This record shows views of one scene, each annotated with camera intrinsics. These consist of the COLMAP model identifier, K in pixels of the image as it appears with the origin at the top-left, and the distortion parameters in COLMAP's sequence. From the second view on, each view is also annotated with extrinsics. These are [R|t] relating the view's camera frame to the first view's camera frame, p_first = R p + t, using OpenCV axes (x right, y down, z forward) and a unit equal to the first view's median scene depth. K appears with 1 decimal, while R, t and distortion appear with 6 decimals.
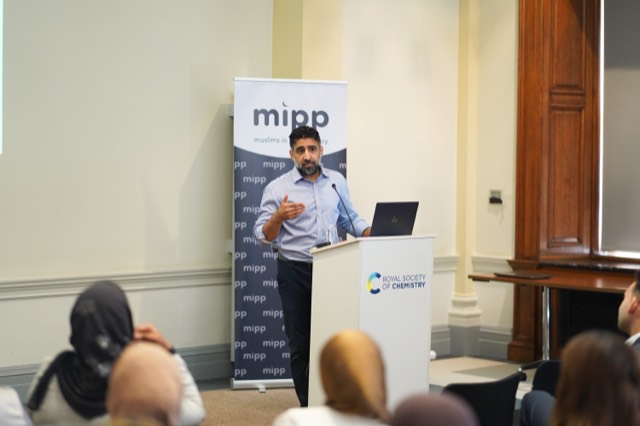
lens RADIAL K [[1528.4, 0, 320.0], [0, 1528.4, 213.0], [0, 0, 1]] dist [0.185248, -3.002393]
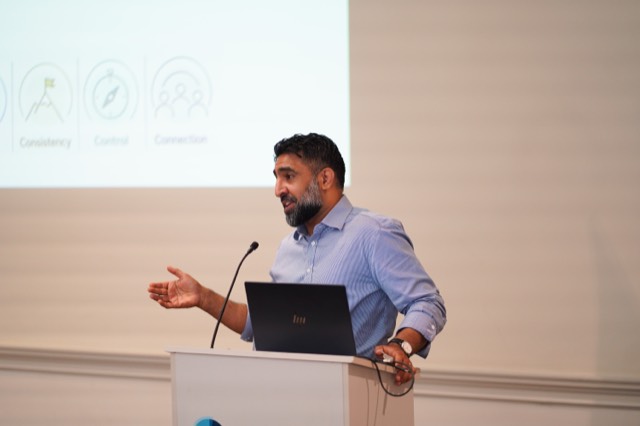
lens RADIAL K [[1528.4, 0, 320.0], [0, 1528.4, 213.0], [0, 0, 1]] dist [0.185248, -3.002393]
pose [[0.344597, 0.015504, -0.938623, 0.414928], [-0.025841, 0.999641, 0.007025, -0.027184], [0.938395, 0.021834, 0.344874, 0.672825]]
